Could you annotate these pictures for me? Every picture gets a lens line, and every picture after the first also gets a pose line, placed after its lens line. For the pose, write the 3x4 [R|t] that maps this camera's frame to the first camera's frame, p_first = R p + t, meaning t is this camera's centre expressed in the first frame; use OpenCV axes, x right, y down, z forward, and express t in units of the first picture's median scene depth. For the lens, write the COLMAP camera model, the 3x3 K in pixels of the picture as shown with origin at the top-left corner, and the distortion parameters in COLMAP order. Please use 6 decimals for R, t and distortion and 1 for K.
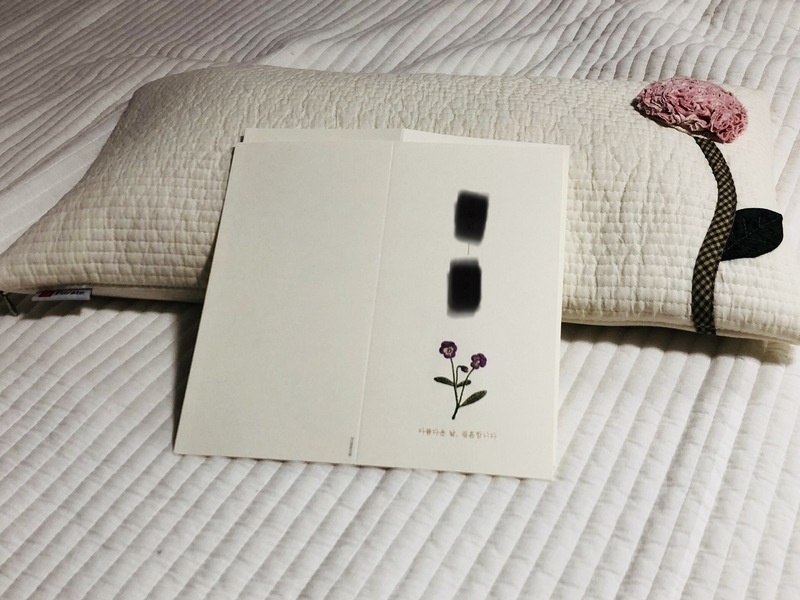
lens RADIAL K [[954.3, 0, 400.9], [0, 954.3, 303.5], [0, 0, 1]] dist [-0.035172, 0.000000]
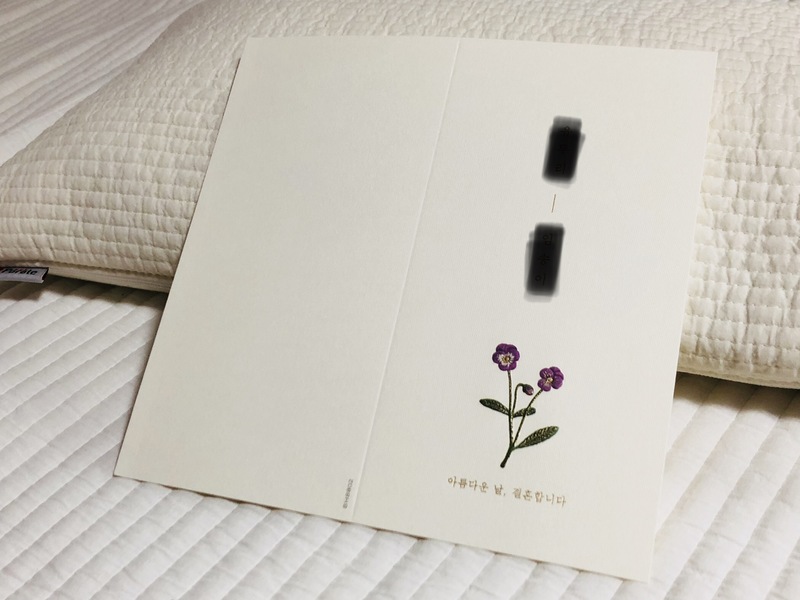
lens RADIAL K [[954.3, 0, 398.7], [0, 954.3, 293.6], [0, 0, 1]] dist [-0.035172, 0.000000]
pose [[0.976359, 0.070780, -0.204236, 0.102217], [-0.066115, 0.997373, 0.029580, -0.036620], [0.205794, -0.015378, 0.978475, 0.332361]]
